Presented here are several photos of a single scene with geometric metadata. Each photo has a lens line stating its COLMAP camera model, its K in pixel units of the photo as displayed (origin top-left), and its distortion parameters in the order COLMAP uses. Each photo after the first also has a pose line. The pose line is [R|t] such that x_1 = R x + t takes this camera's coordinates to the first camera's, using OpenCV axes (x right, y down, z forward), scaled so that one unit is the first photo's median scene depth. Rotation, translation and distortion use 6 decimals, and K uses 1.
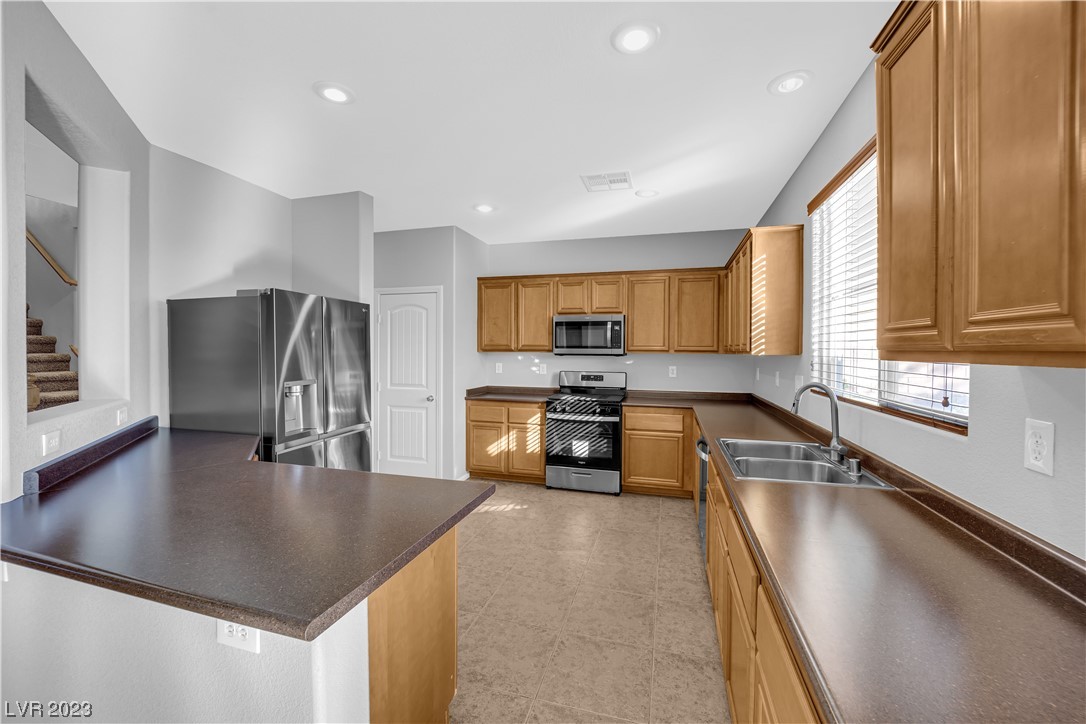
lens RADIAL K [[435.4, 0, 541.1], [0, 435.4, 357.0], [0, 0, 1]] dist [-0.011795, -0.003047]
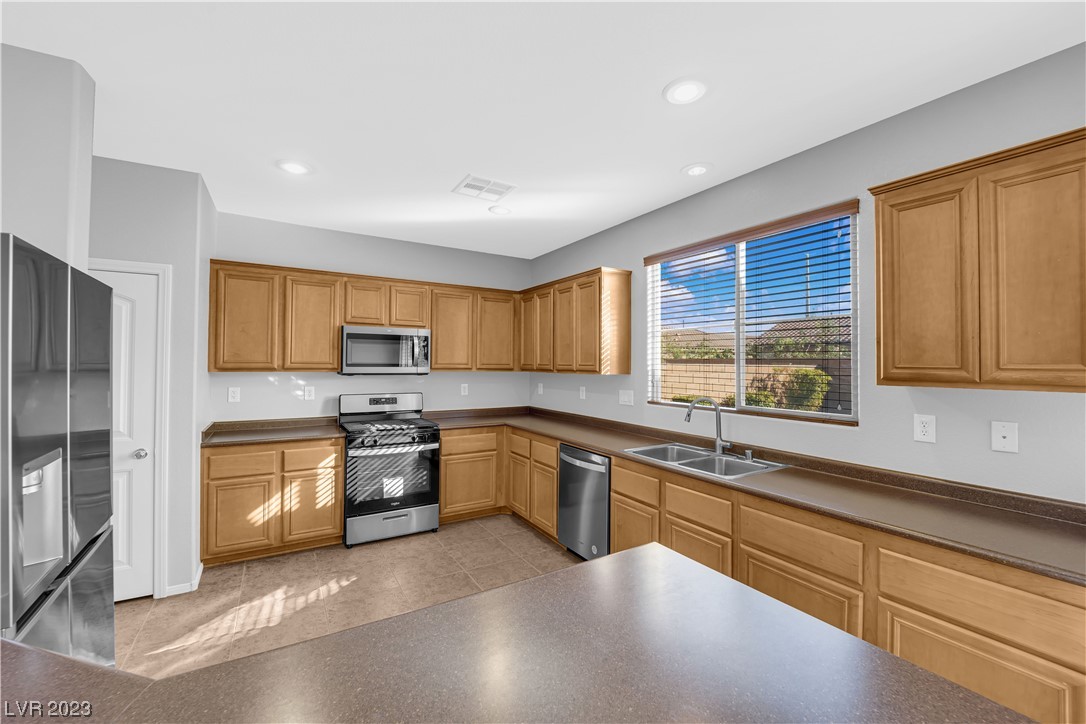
lens RADIAL K [[435.4, 0, 543.2], [0, 435.4, 356.9], [0, 0, 1]] dist [-0.011795, -0.003047]
pose [[0.675094, 0.011602, 0.737640, -0.373801], [0.007001, 0.999731, -0.022132, -0.021487], [-0.737698, 0.020105, 0.674831, 0.247525]]
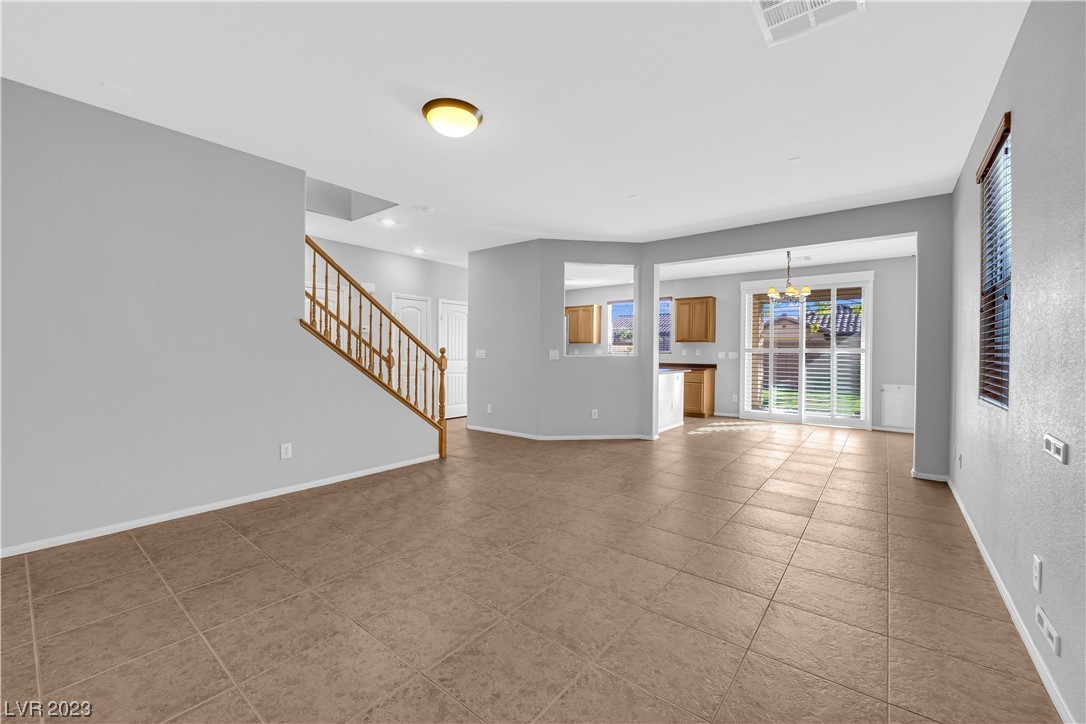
lens RADIAL K [[435.4, 0, 544.3], [0, 435.4, 353.6], [0, 0, 1]] dist [-0.011795, -0.003047]
pose [[0.375393, -0.003771, 0.926858, -2.070417], [0.008704, 0.999962, 0.000544, 0.052146], [-0.926825, 0.007863, 0.375412, 0.085138]]
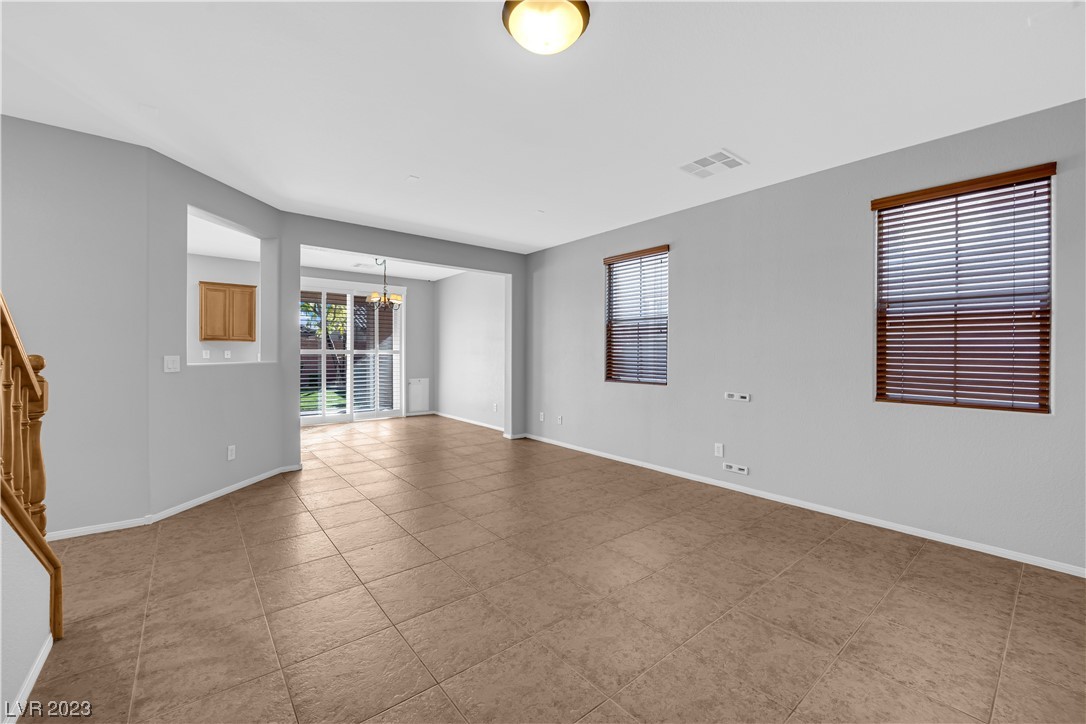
lens RADIAL K [[435.4, 0, 541.4], [0, 435.4, 355.0], [0, 0, 1]] dist [-0.011795, -0.003047]
pose [[-0.822310, -0.010892, 0.568935, -1.732410], [0.000797, 0.999794, 0.020291, 0.023520], [-0.569039, 0.017139, -0.822132, 0.902846]]
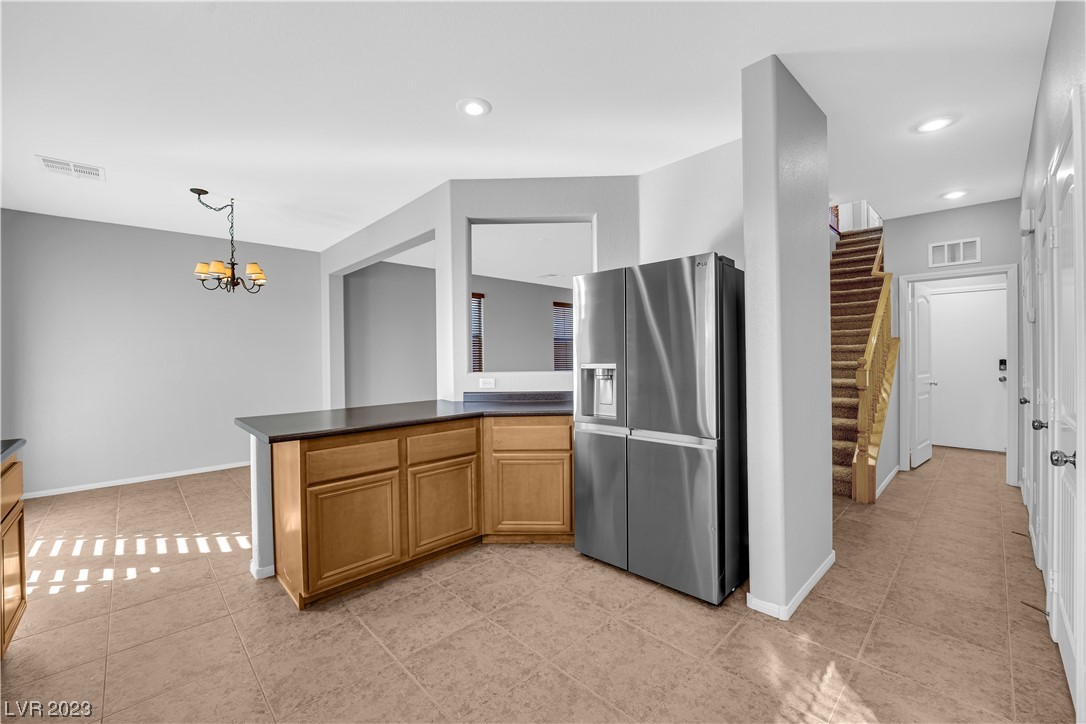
lens RADIAL K [[435.4, 0, 540.4], [0, 435.4, 359.5], [0, 0, 1]] dist [-0.011795, -0.003047]
pose [[-0.503915, 0.005921, -0.863733, 0.238557], [-0.004342, 0.999947, 0.009388, 0.024890], [0.863743, 0.008481, -0.503862, 0.966814]]
